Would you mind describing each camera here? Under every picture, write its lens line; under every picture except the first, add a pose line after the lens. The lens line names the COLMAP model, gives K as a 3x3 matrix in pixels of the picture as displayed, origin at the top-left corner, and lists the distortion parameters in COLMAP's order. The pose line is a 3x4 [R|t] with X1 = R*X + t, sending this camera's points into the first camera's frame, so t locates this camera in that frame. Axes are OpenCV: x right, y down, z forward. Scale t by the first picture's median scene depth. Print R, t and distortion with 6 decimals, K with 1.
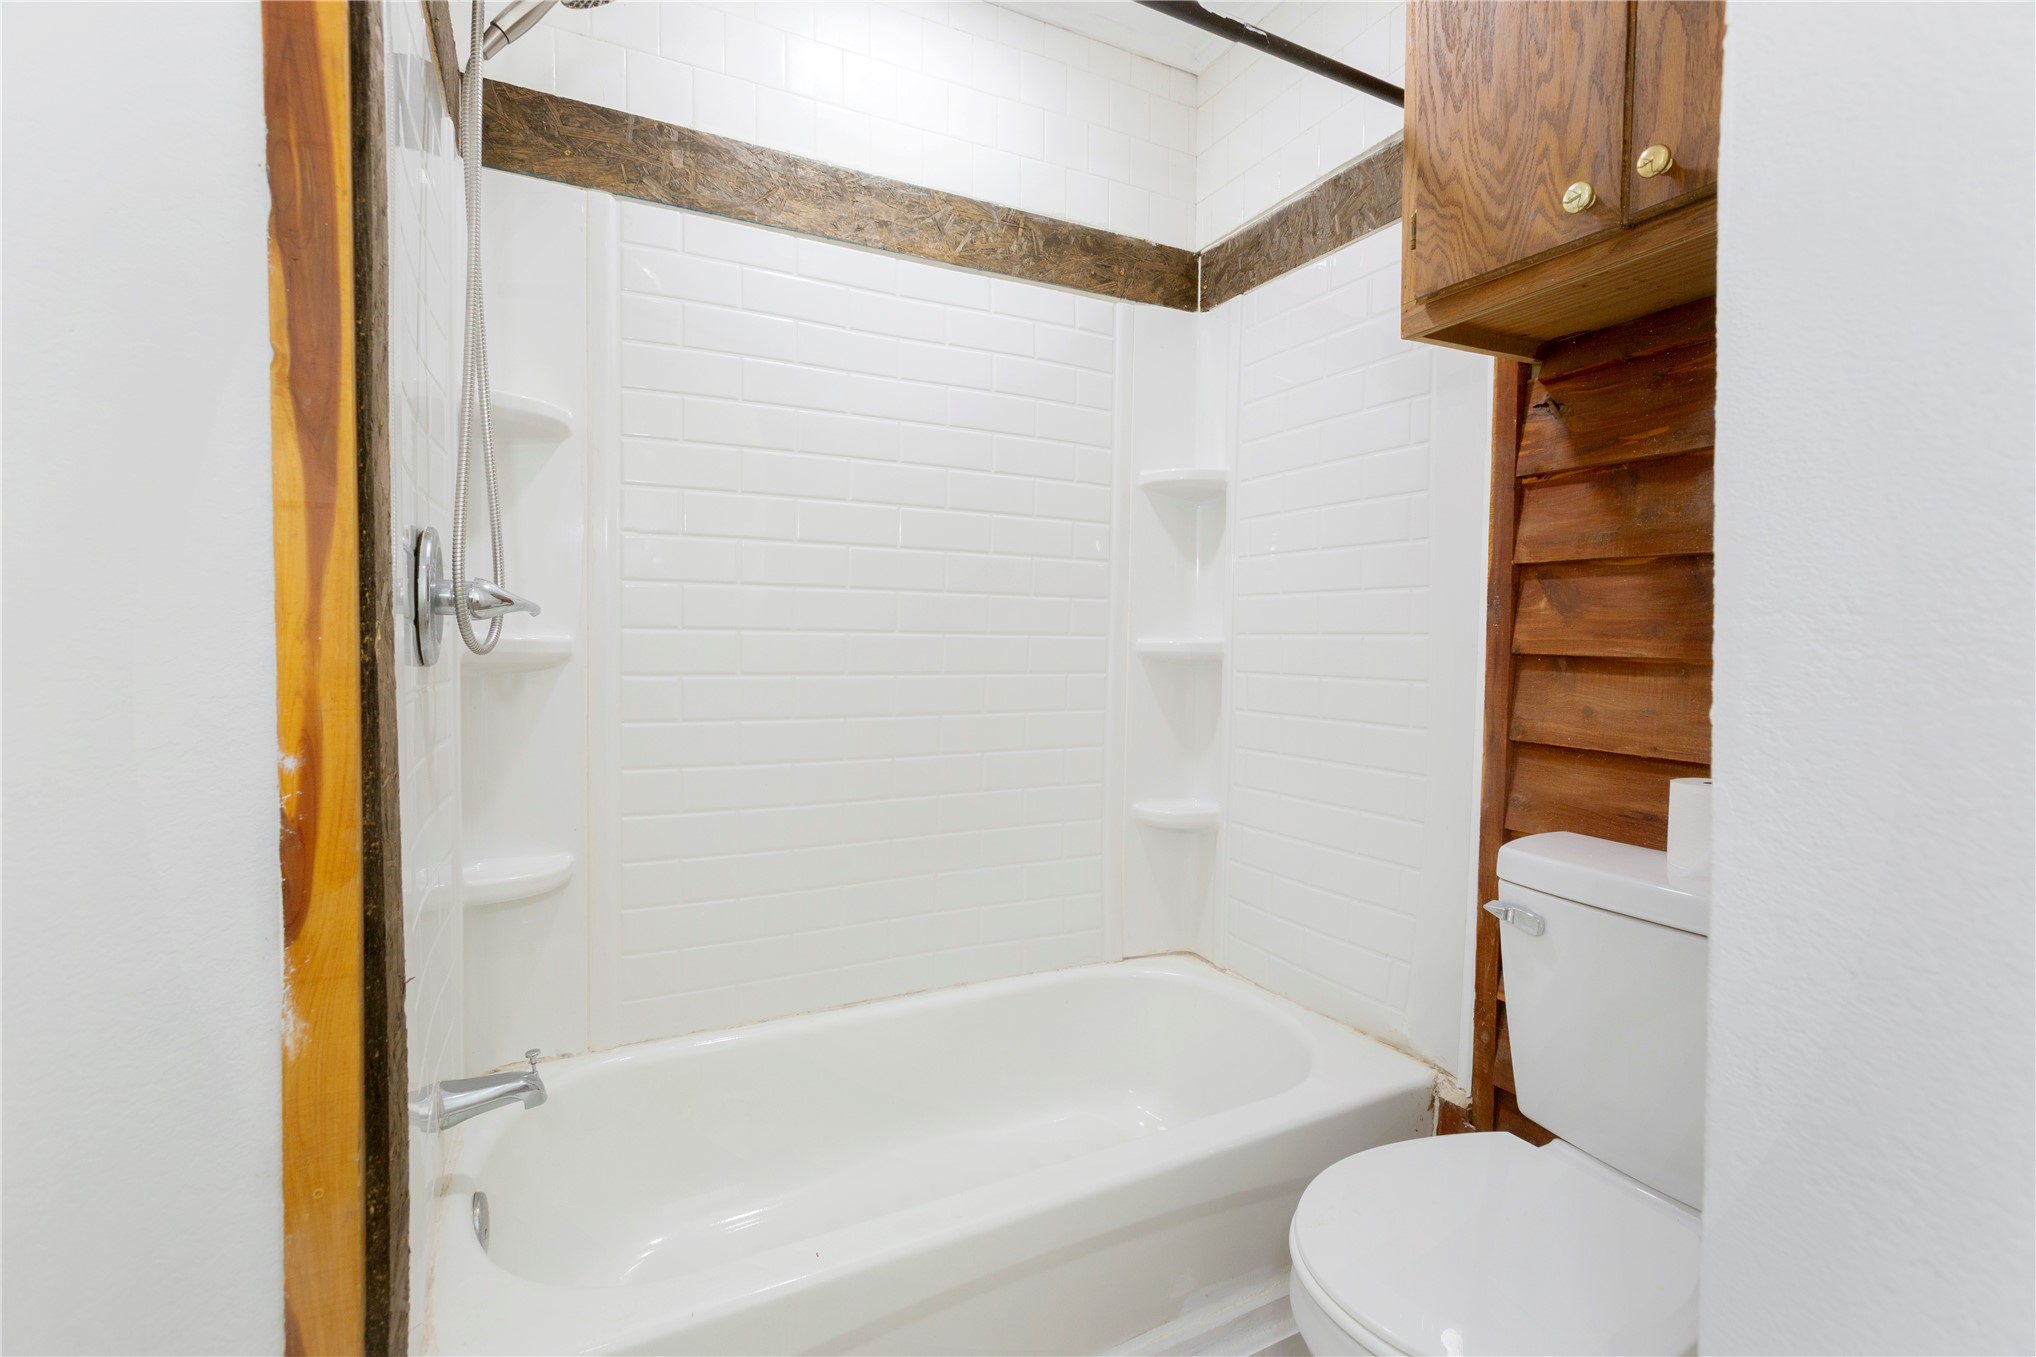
lens RADIAL K [[899.0, 0, 1007.2], [0, 899.0, 678.5], [0, 0, 1]] dist [-0.013392, 0.011026]
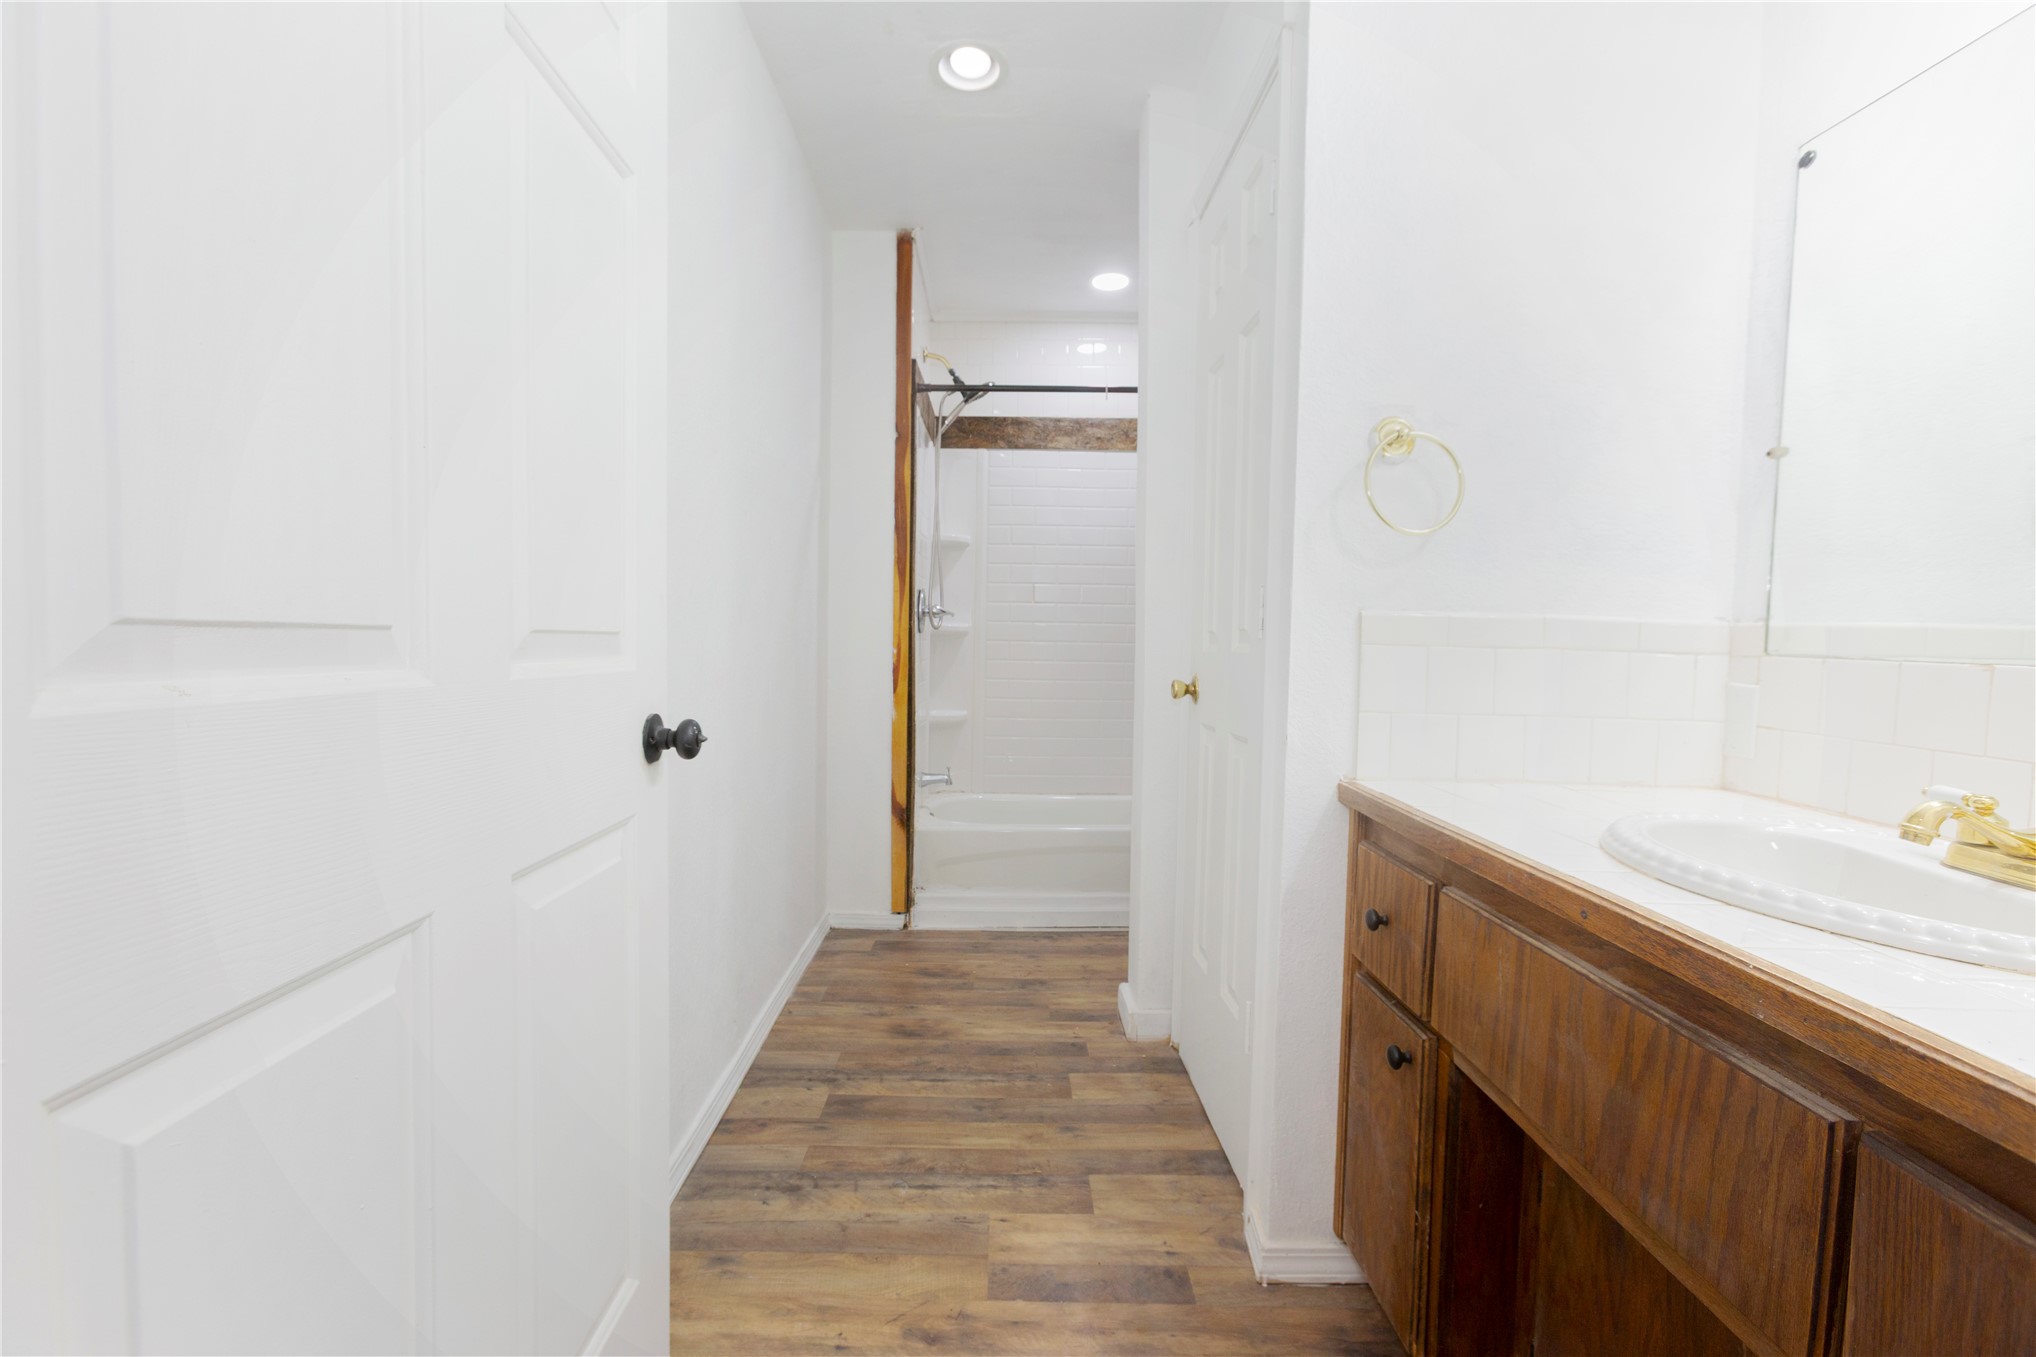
lens RADIAL K [[899.0, 0, 1014.0], [0, 899.0, 677.4], [0, 0, 1]] dist [-0.013392, 0.011026]
pose [[0.896867, 0.020304, -0.441833, 0.778163], [-0.022025, 0.999757, 0.001235, 0.098098], [0.441751, 0.008624, 0.897096, -1.257579]]
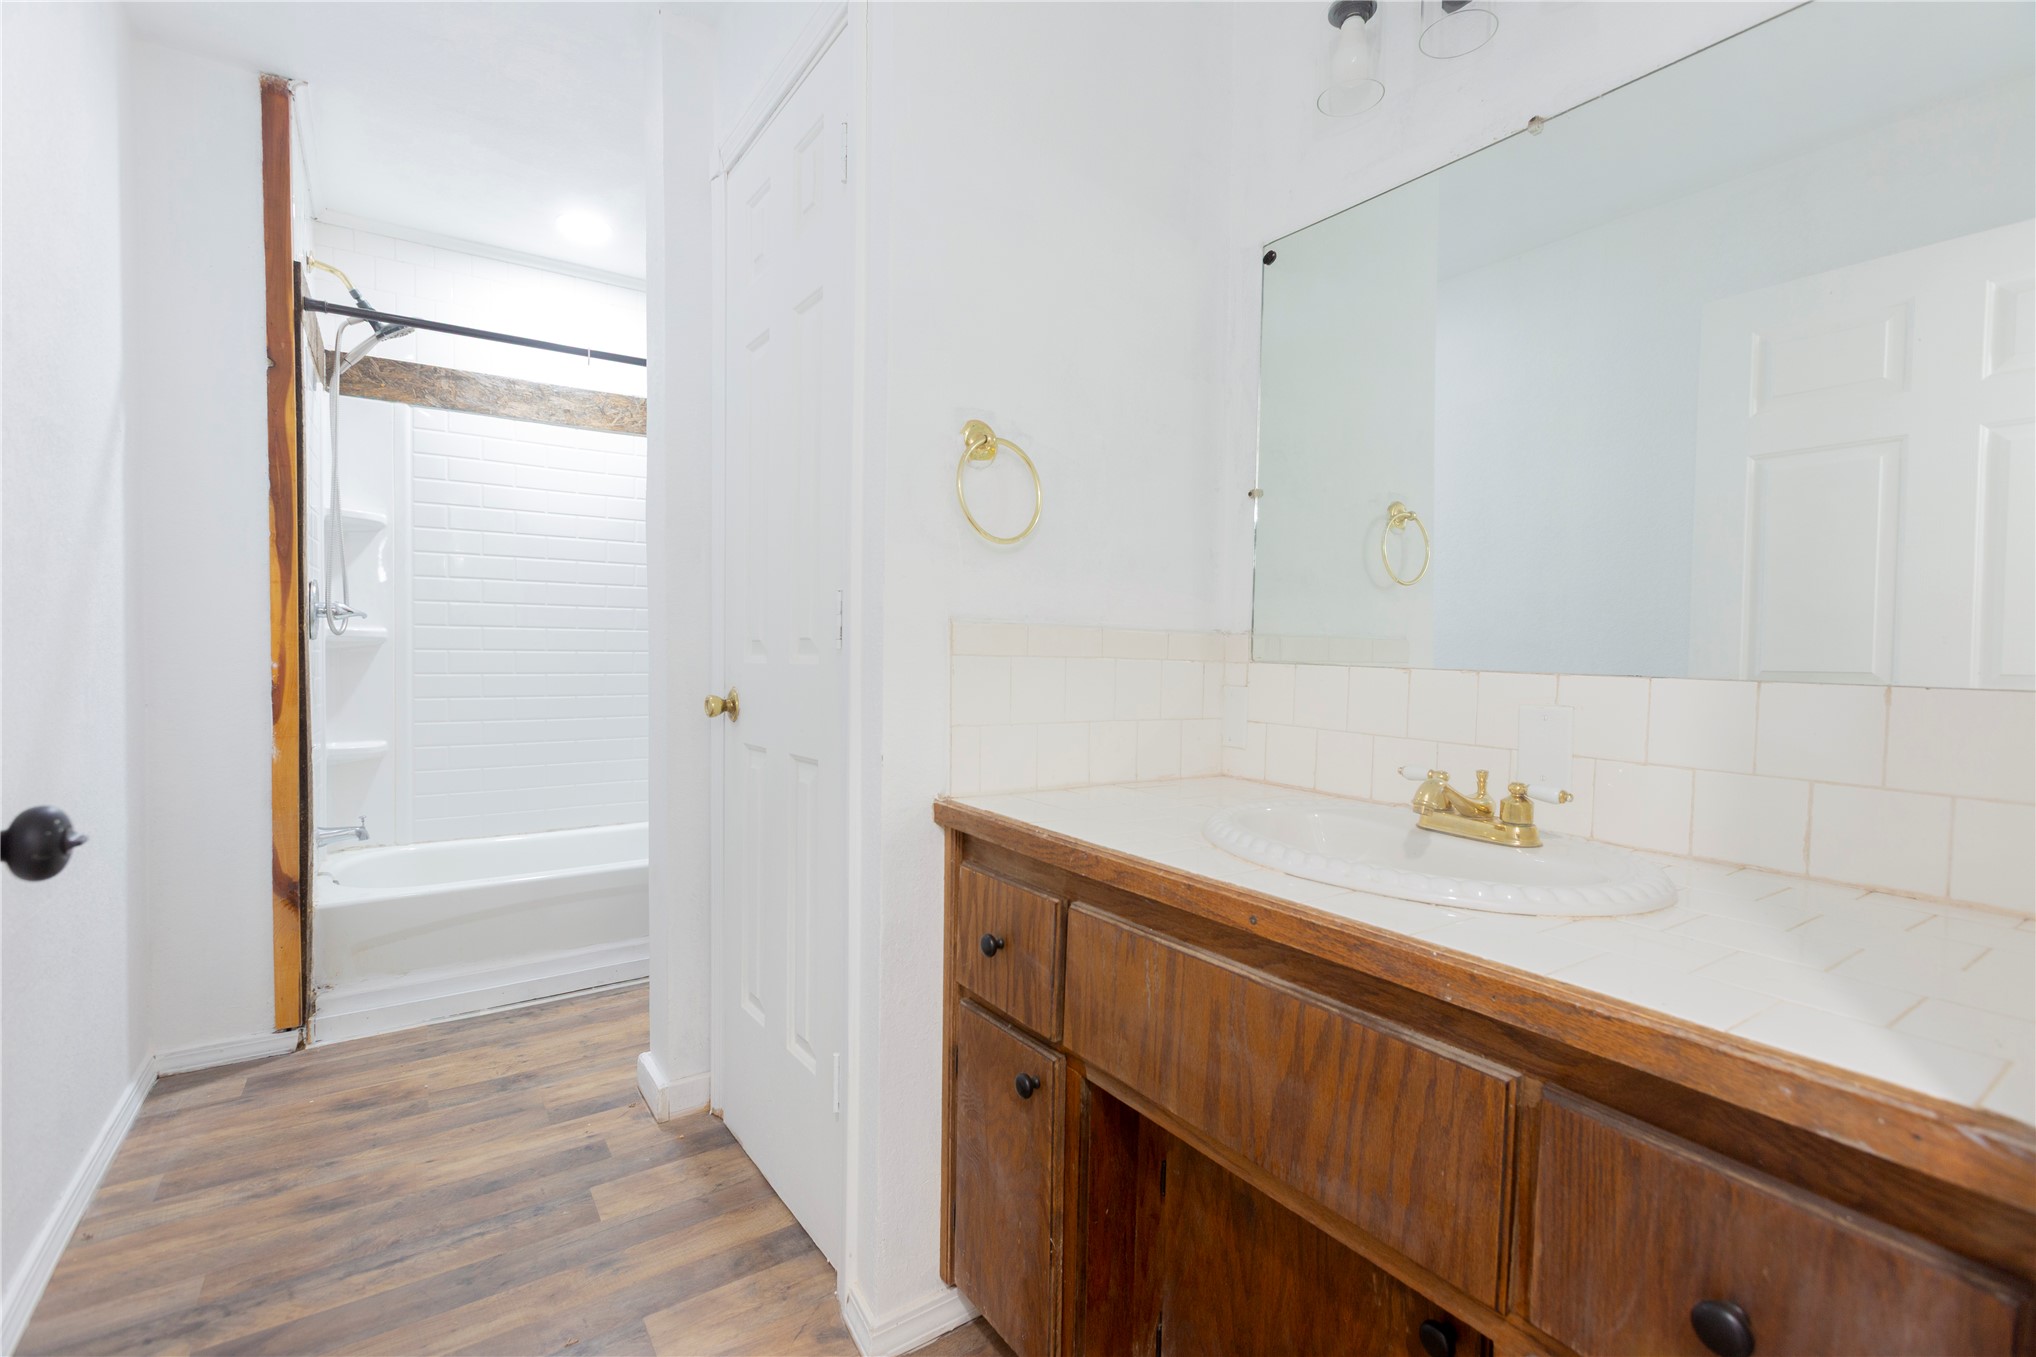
lens RADIAL K [[899.0, 0, 1014.9], [0, 899.0, 674.6], [0, 0, 1]] dist [-0.013392, 0.011026]
pose [[0.990763, -0.005677, 0.135484, 0.625996], [0.007280, 0.999909, -0.011341, 0.086818], [-0.135408, 0.012223, 0.990715, -1.151223]]
